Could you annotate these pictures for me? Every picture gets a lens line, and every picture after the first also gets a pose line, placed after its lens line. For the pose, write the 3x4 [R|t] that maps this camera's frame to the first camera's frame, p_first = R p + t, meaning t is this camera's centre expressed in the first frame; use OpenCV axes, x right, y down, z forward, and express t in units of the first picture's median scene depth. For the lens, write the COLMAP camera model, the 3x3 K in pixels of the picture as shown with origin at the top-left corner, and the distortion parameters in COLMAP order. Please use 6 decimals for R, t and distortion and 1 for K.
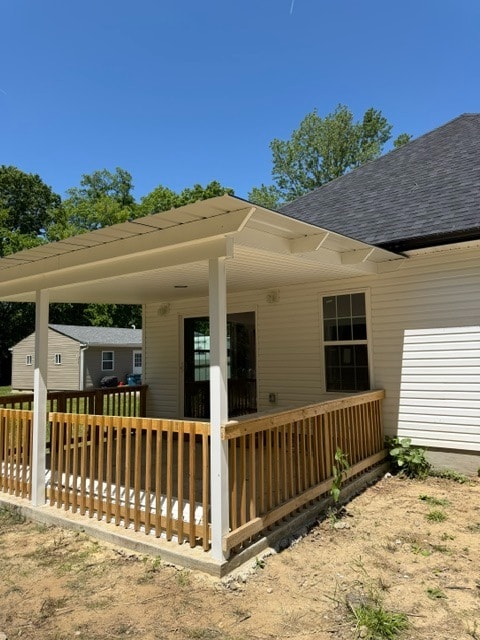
lens RADIAL K [[444.3, 0, 240.0], [0, 444.3, 323.1], [0, 0, 1]] dist [0.082286, -0.100135]
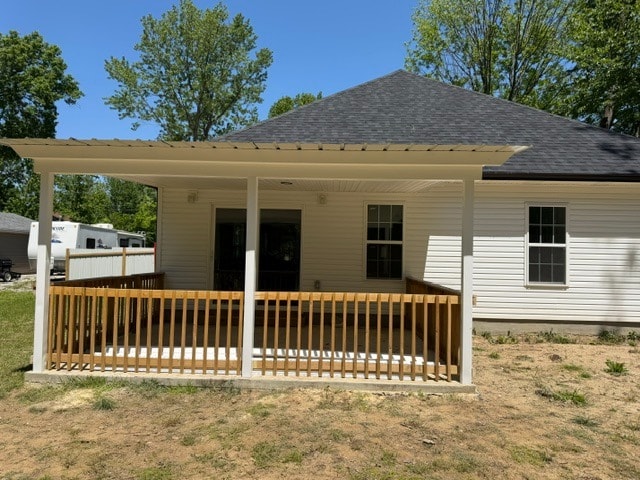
lens RADIAL K [[444.3, 0, 323.3], [0, 444.3, 238.6], [0, 0, 1]] dist [0.082286, -0.100135]
pose [[0.840158, 0.061873, 0.538801, -0.603443], [-0.083537, 0.996379, 0.015841, 0.028251], [-0.535870, -0.058319, 0.842284, 0.014195]]
